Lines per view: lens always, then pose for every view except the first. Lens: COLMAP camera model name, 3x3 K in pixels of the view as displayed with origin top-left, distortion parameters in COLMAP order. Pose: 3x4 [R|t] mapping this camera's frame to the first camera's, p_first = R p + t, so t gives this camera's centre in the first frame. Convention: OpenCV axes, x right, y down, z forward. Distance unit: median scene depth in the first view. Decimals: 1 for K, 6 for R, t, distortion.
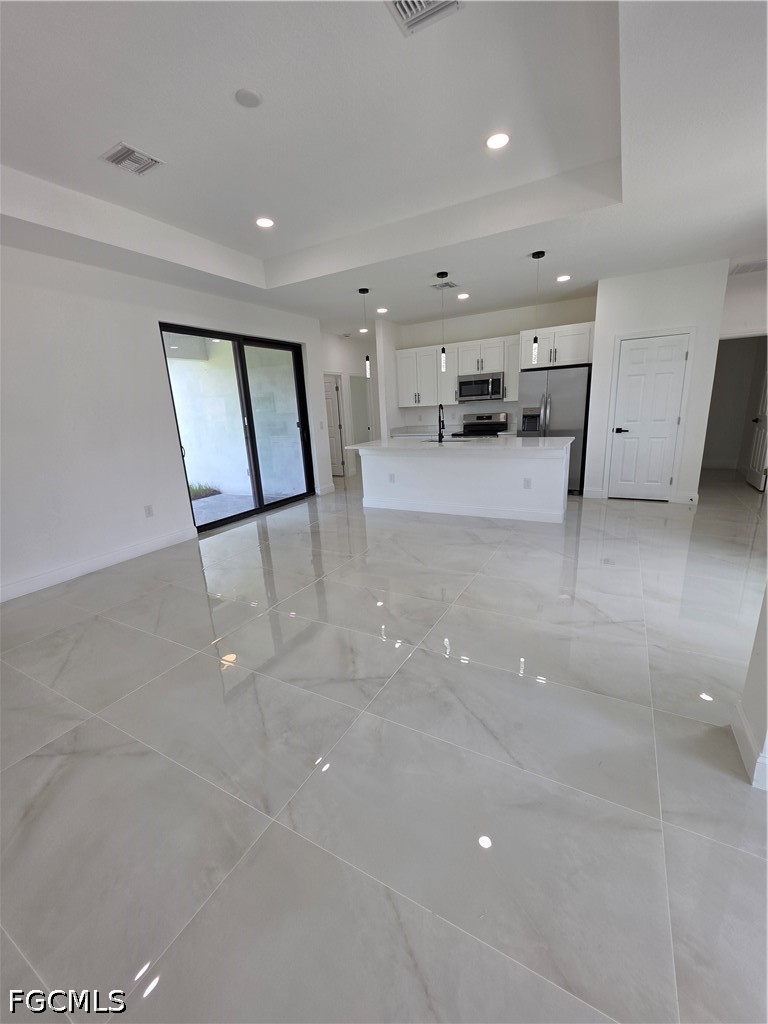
lens RADIAL K [[413.0, 0, 387.2], [0, 413.0, 516.2], [0, 0, 1]] dist [-0.002002, 0.000005]
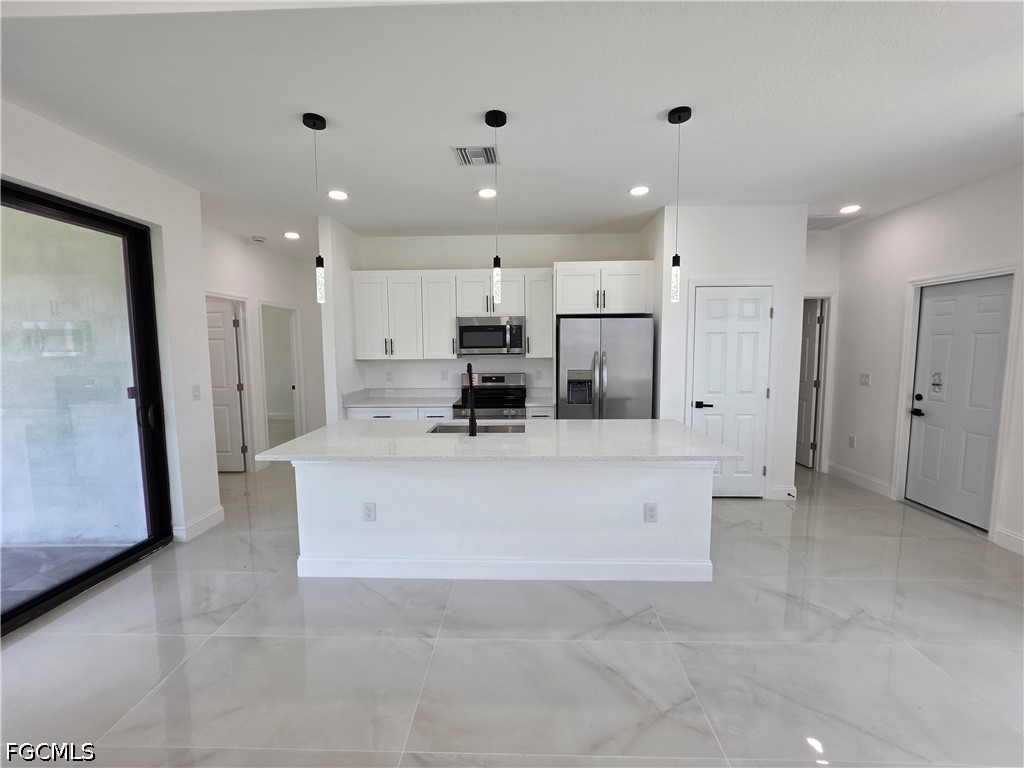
lens RADIAL K [[414.3, 0, 514.0], [0, 414.3, 380.9], [0, 0, 1]] dist [-0.003424, 0.000426]
pose [[0.887659, 0.006455, 0.460456, -0.051869], [0.080813, 0.982201, -0.169560, -0.123085], [-0.453355, 0.187723, 0.871338, 0.409826]]
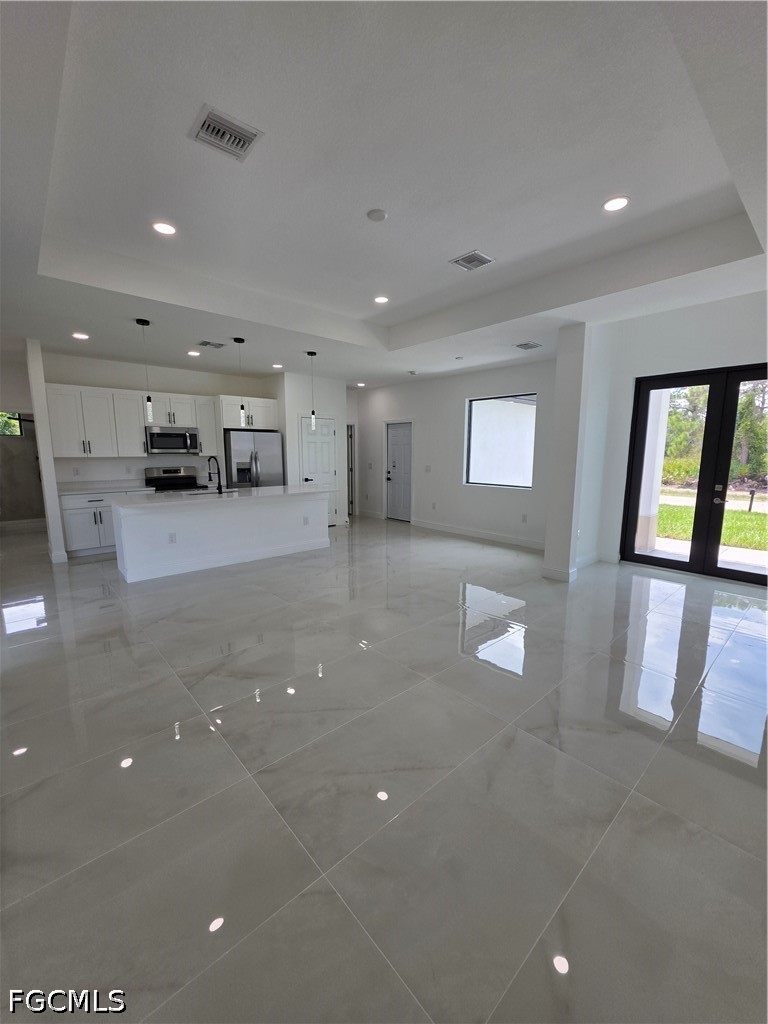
lens RADIAL K [[413.0, 0, 387.2], [0, 413.0, 516.2], [0, 0, 1]] dist [-0.002002, 0.000005]
pose [[0.326062, -0.095854, 0.940476, -0.542385], [0.226359, 0.973822, 0.020775, -0.045314], [-0.917848, 0.206111, 0.339223, 0.246810]]
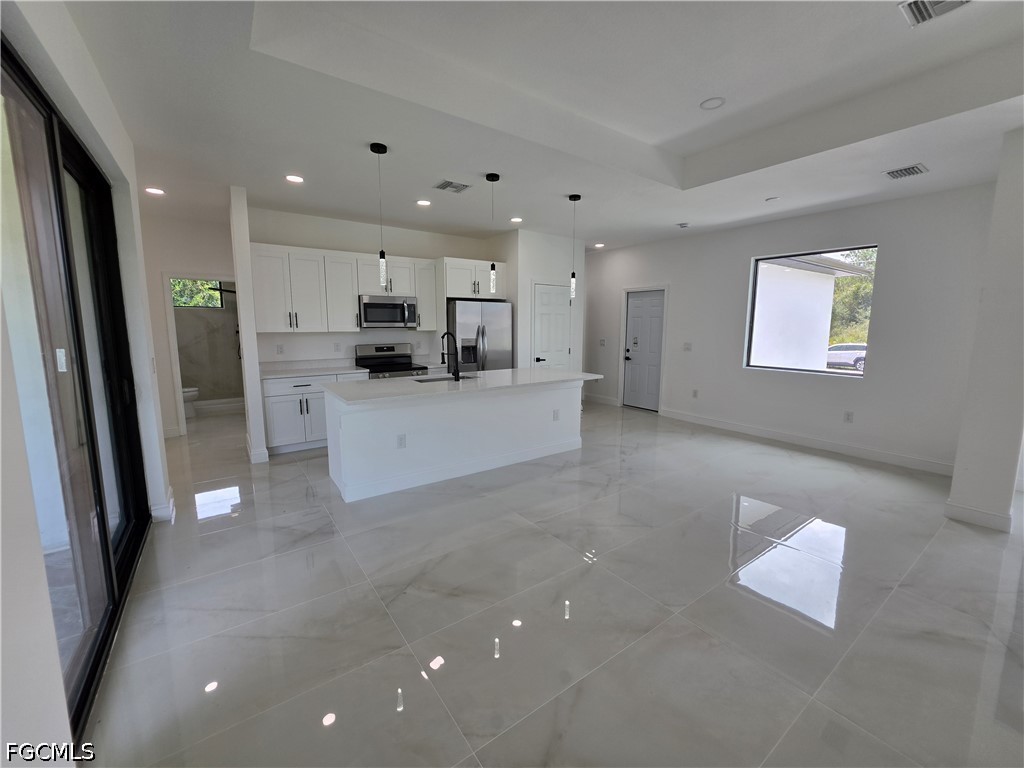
lens RADIAL K [[414.3, 0, 514.0], [0, 414.3, 380.9], [0, 0, 1]] dist [-0.003424, 0.000426]
pose [[0.428816, -0.070395, 0.900645, -0.409282], [0.210071, 0.977401, -0.023624, -0.111386], [-0.878628, 0.199330, 0.433913, 0.463704]]
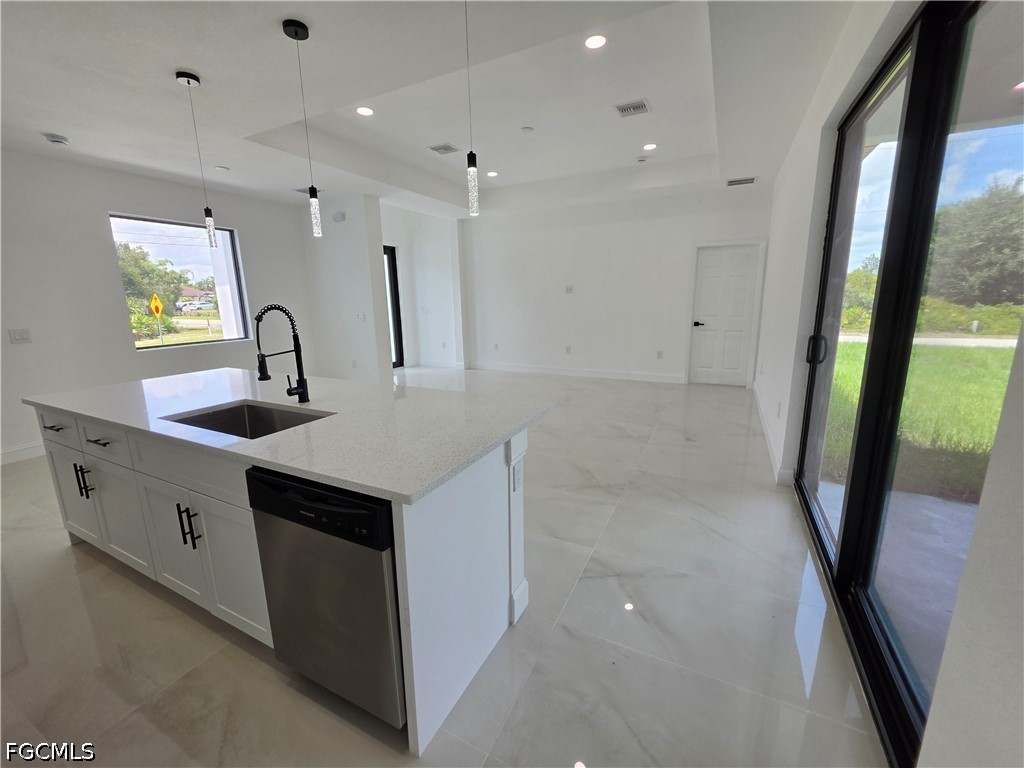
lens RADIAL K [[415.5, 0, 512.8], [0, 415.5, 380.4], [0, 0, 1]] dist [-0.003061, 0.000068]
pose [[-0.996786, 0.076740, -0.023009, -0.046729], [0.058299, 0.891791, 0.448676, -0.287617], [0.054951, 0.445892, -0.893398, 1.080660]]
